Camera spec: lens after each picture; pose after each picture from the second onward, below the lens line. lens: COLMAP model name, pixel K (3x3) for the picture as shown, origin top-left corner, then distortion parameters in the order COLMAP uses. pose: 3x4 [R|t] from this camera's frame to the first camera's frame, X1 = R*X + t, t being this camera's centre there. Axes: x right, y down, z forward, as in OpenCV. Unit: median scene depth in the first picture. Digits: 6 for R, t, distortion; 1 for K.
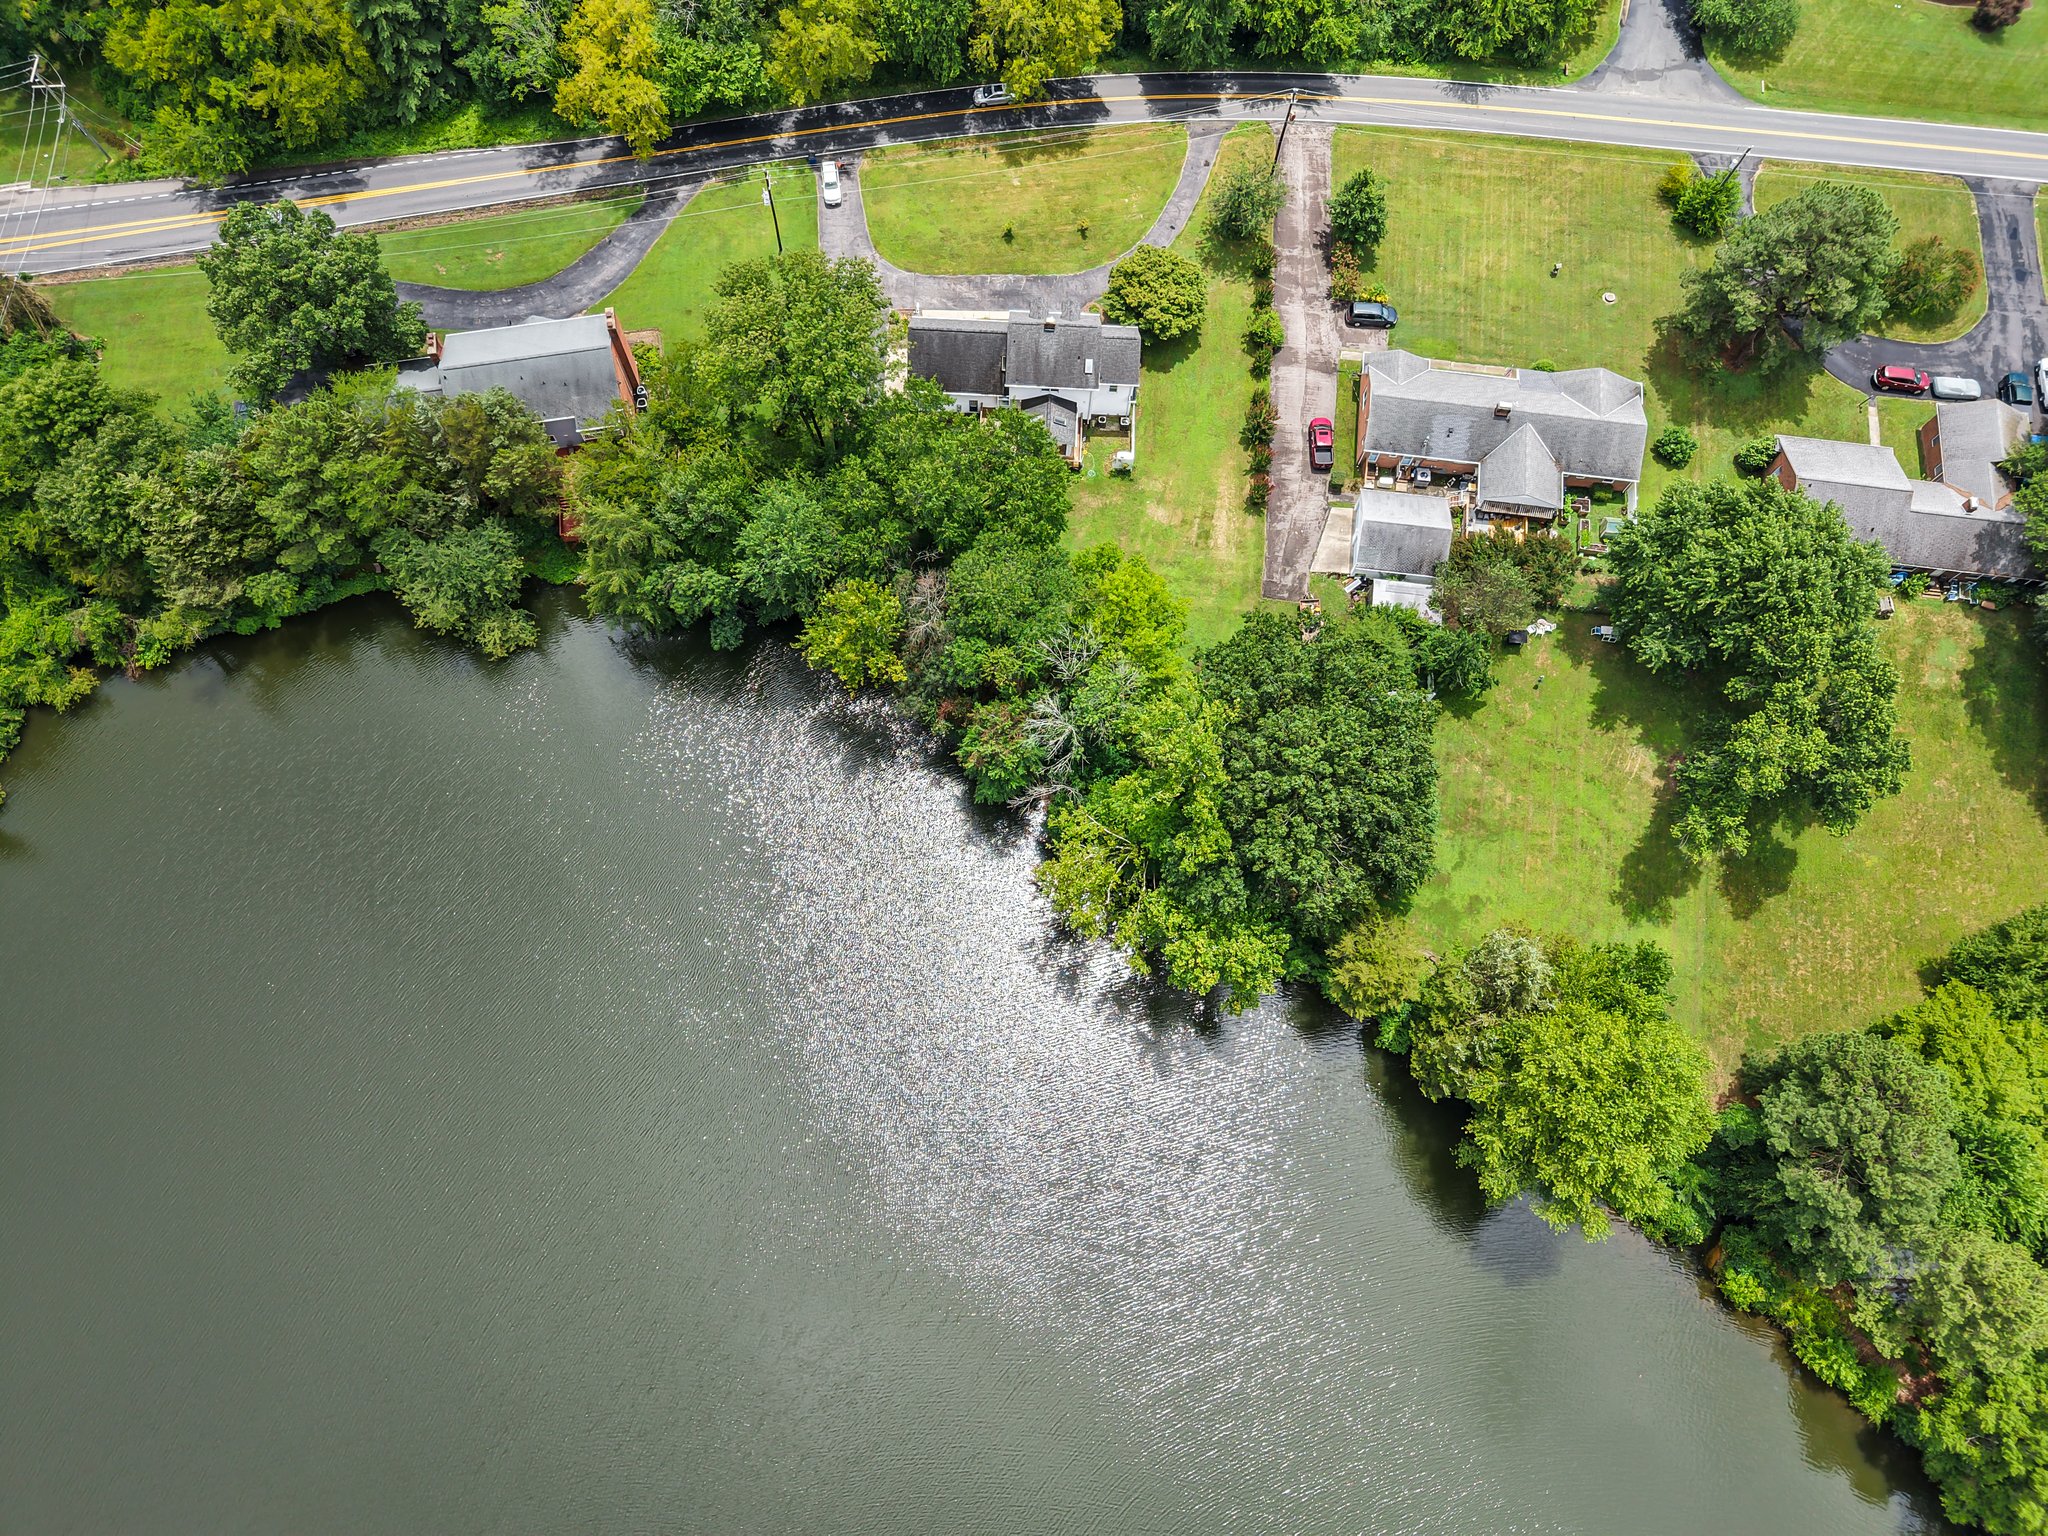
lens RADIAL K [[1374.9, 0, 1010.7], [0, 1374.9, 772.2], [0, 0, 1]] dist [0.001217, 0.000068]
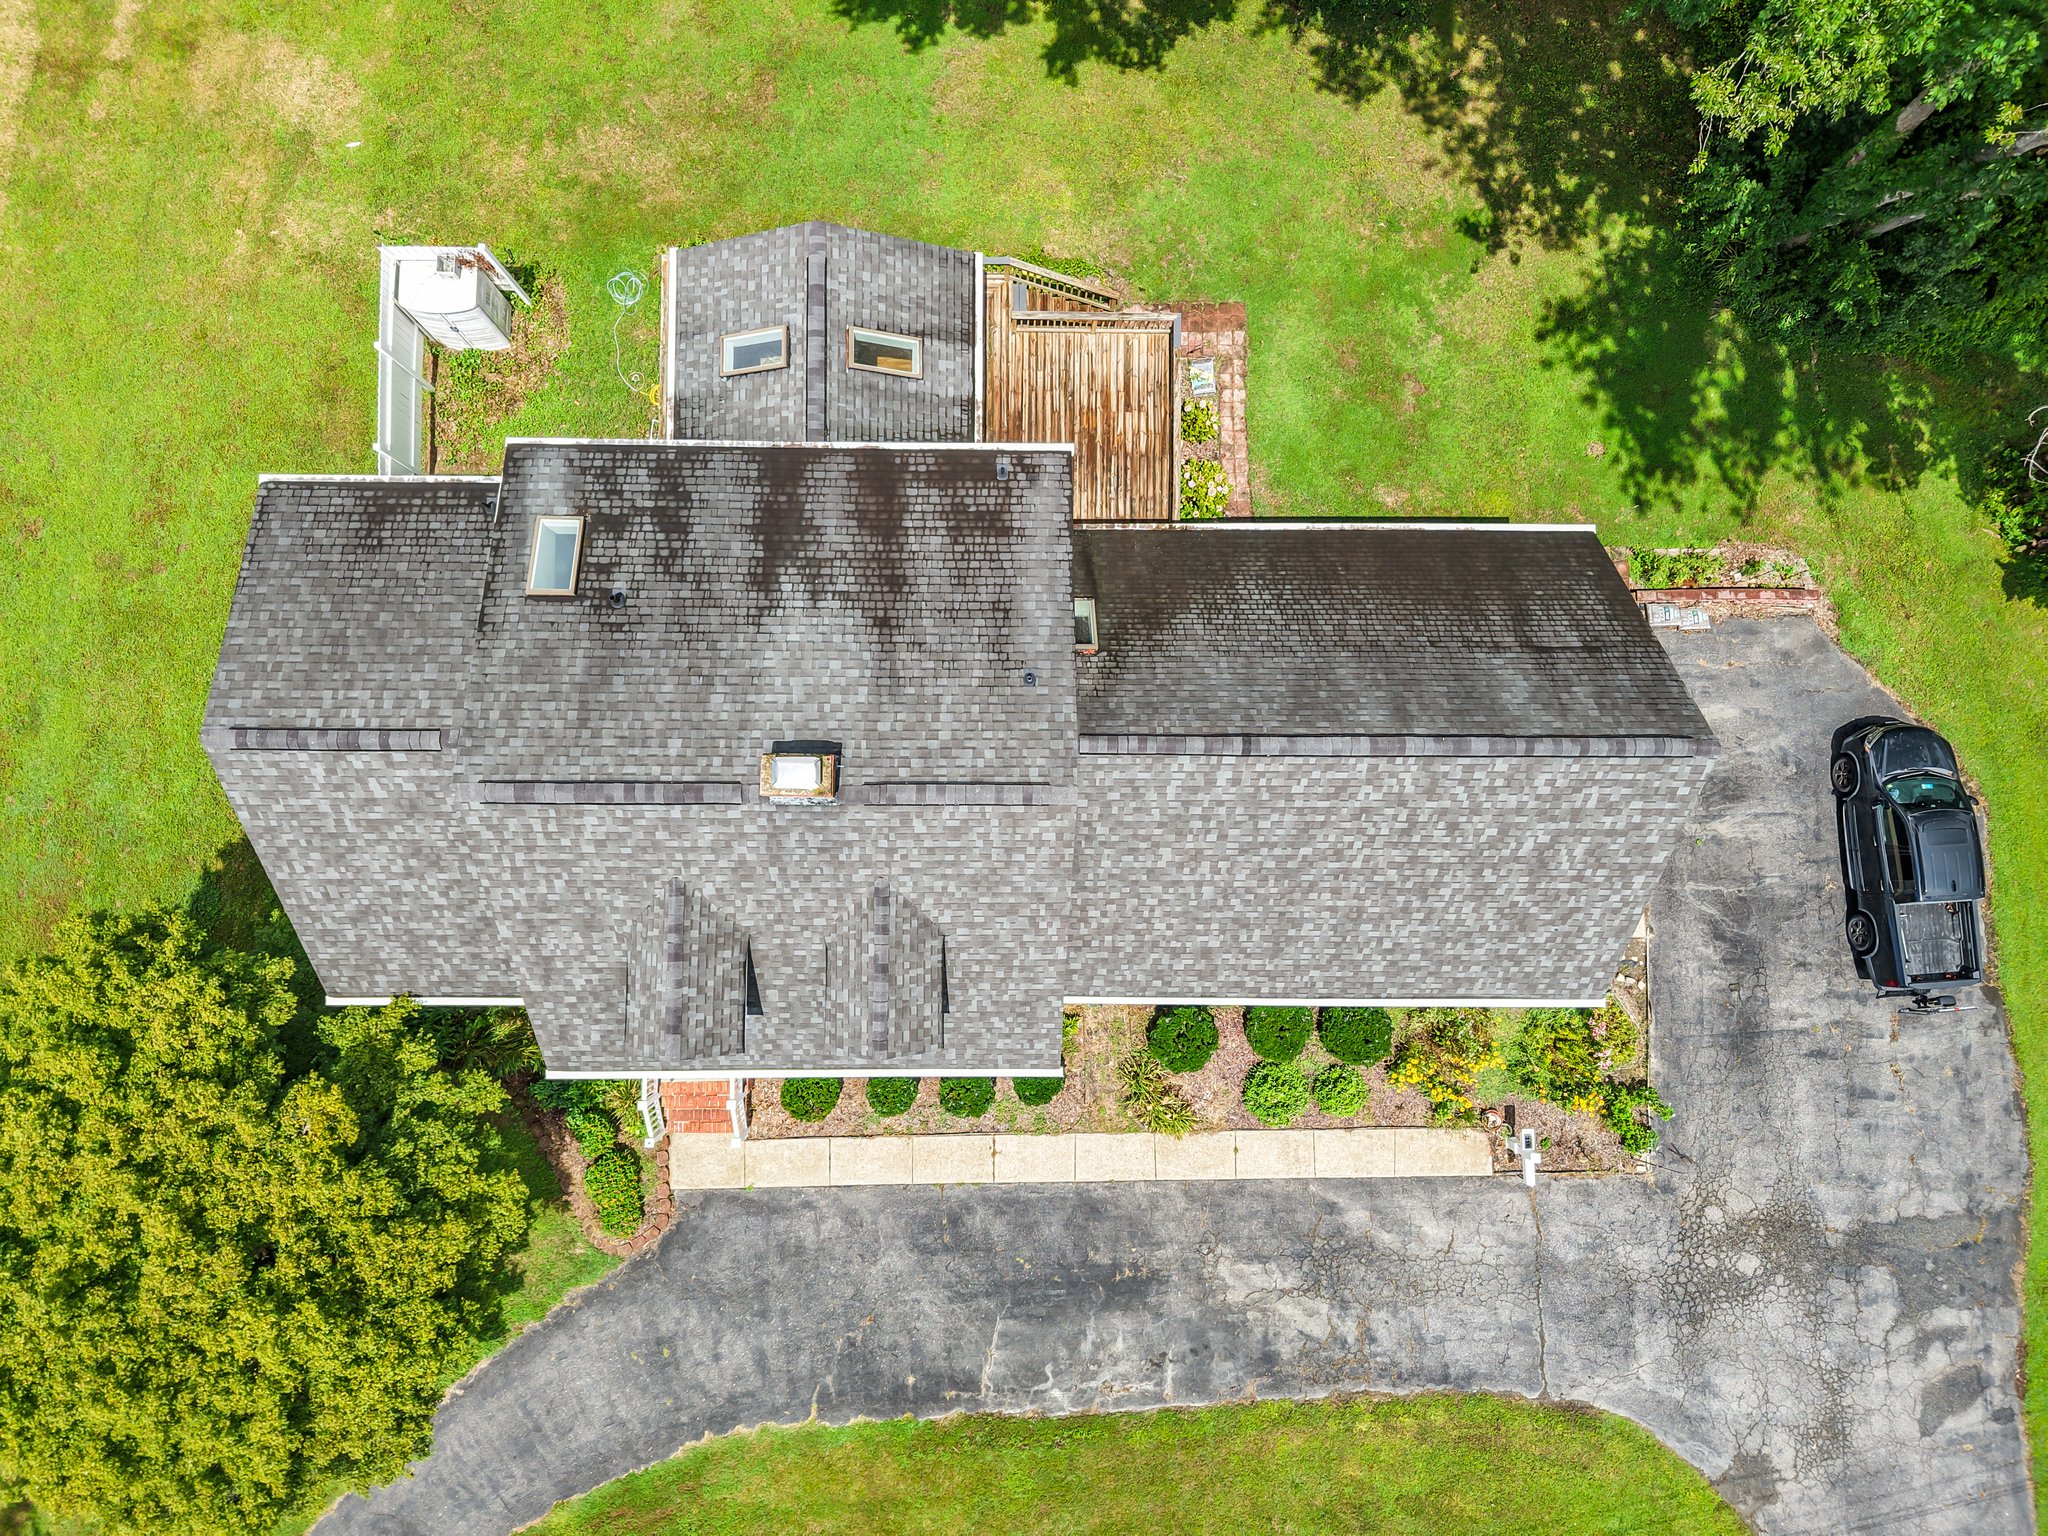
lens RADIAL K [[1374.9, 0, 1010.7], [0, 1374.9, 772.2], [0, 0, 1]] dist [0.001217, 0.000068]
pose [[-0.998694, 0.034983, -0.037224, 0.011541], [-0.045724, -0.937102, 0.346048, -0.359520], [-0.022777, 0.347298, 0.937478, 0.821688]]
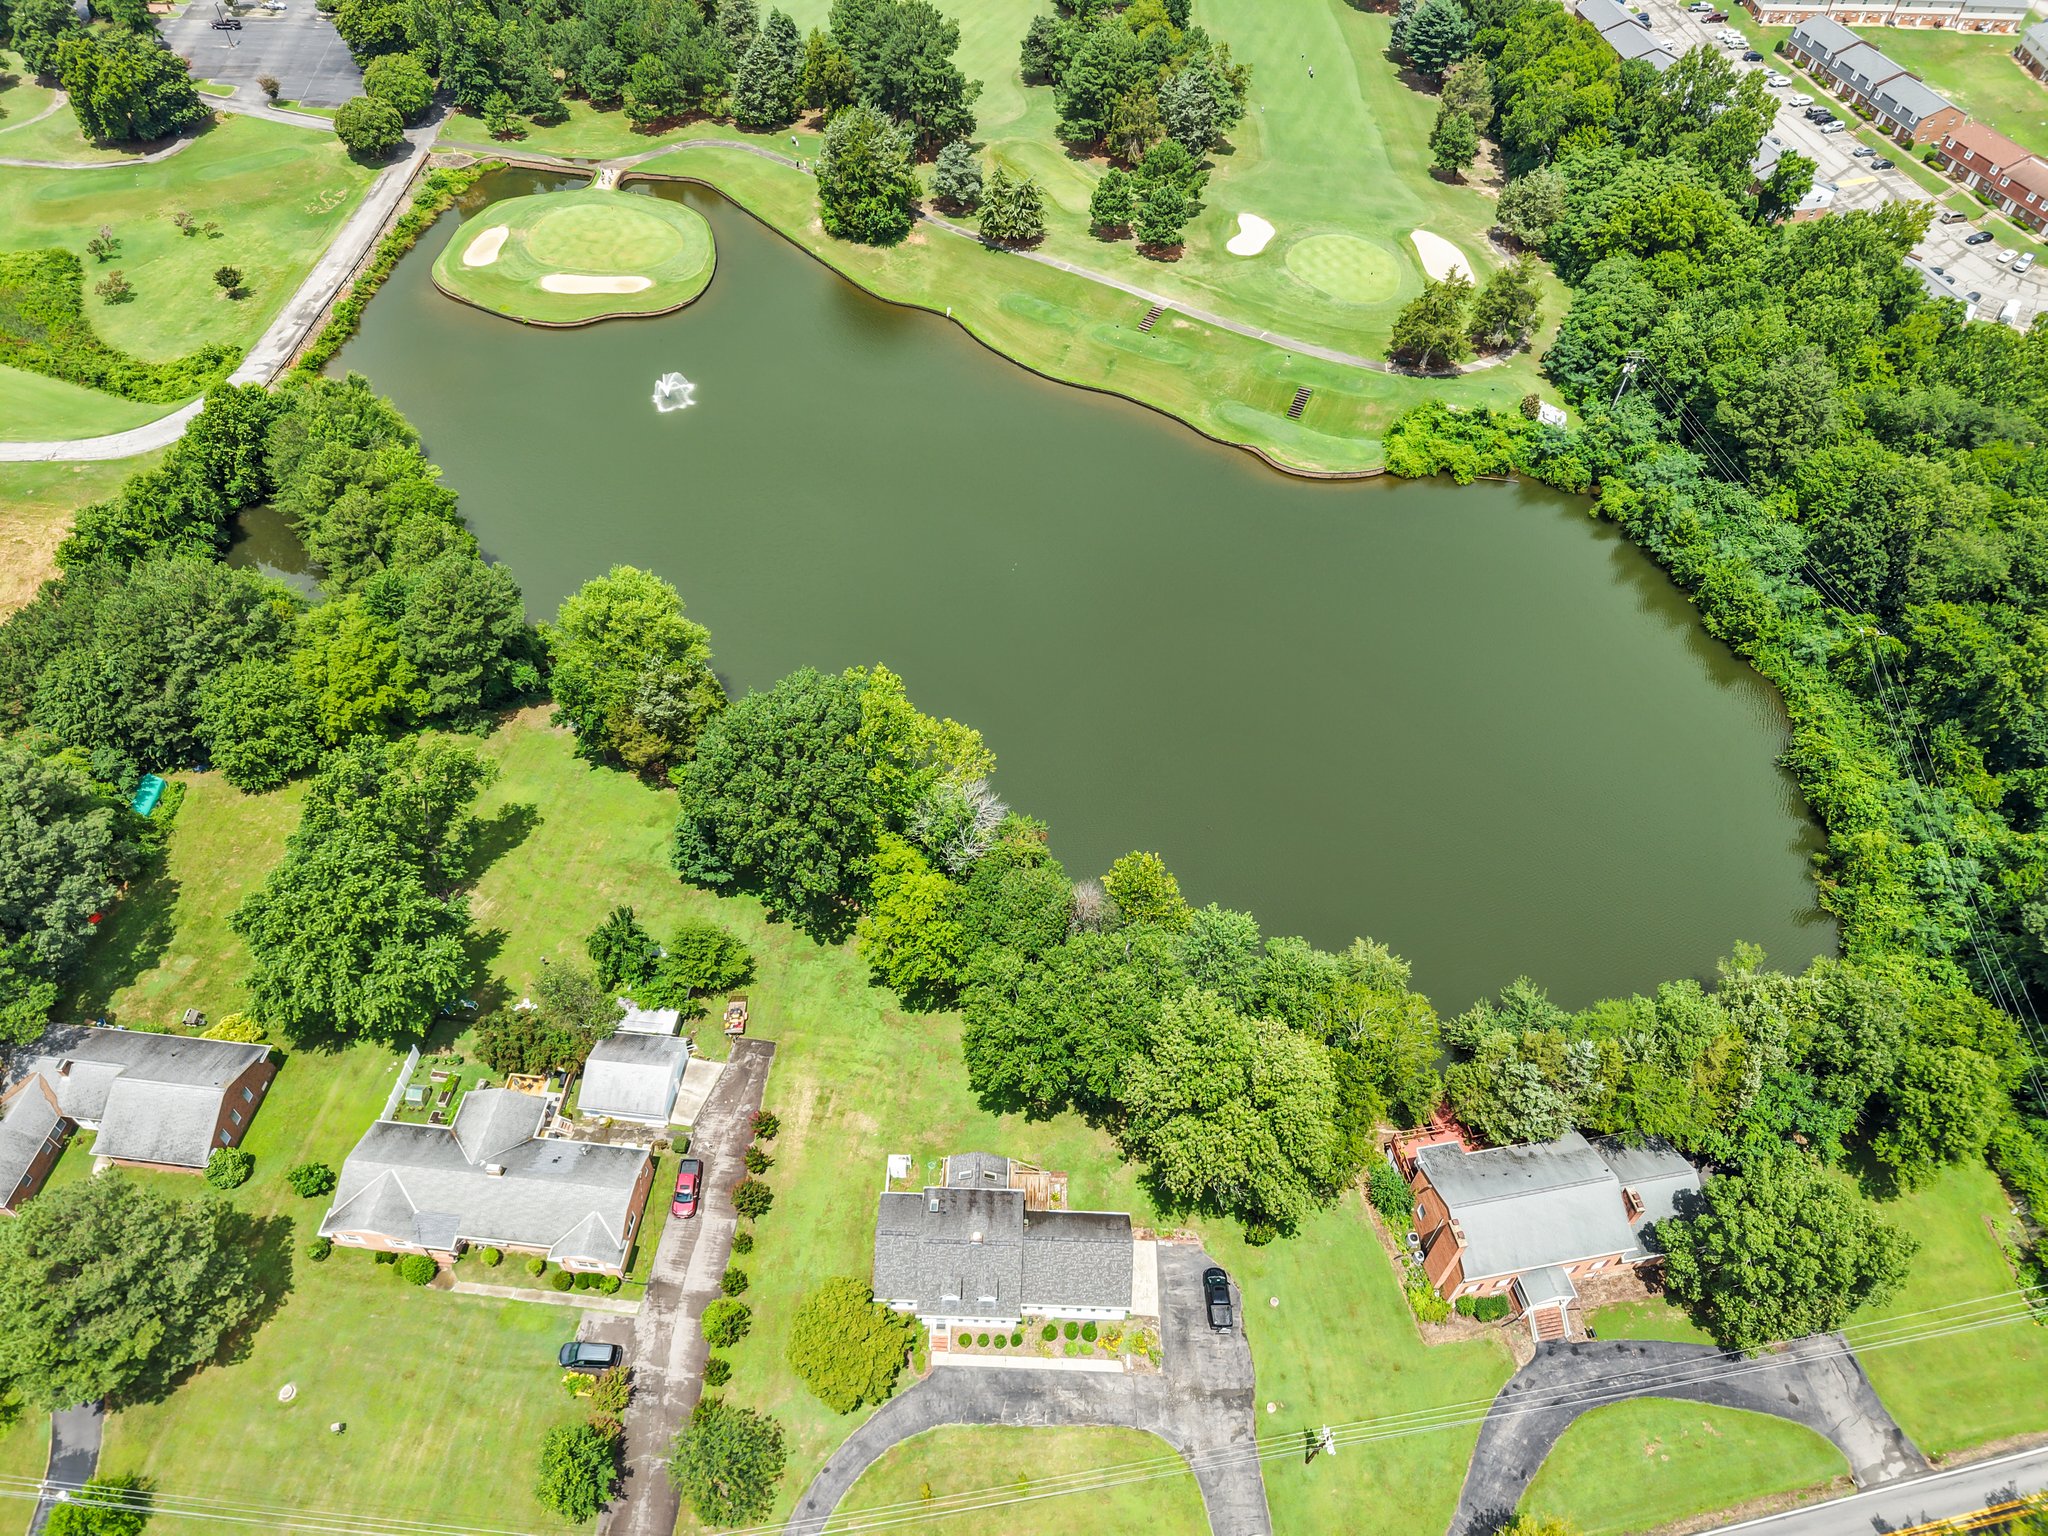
lens RADIAL K [[1374.9, 0, 1010.7], [0, 1374.9, 772.2], [0, 0, 1]] dist [0.001217, 0.000068]
pose [[-0.999669, -0.010440, -0.023515, 0.029746], [-0.014570, -0.523571, 0.851857, -0.888702], [-0.021205, 0.851918, 0.523246, 0.257701]]
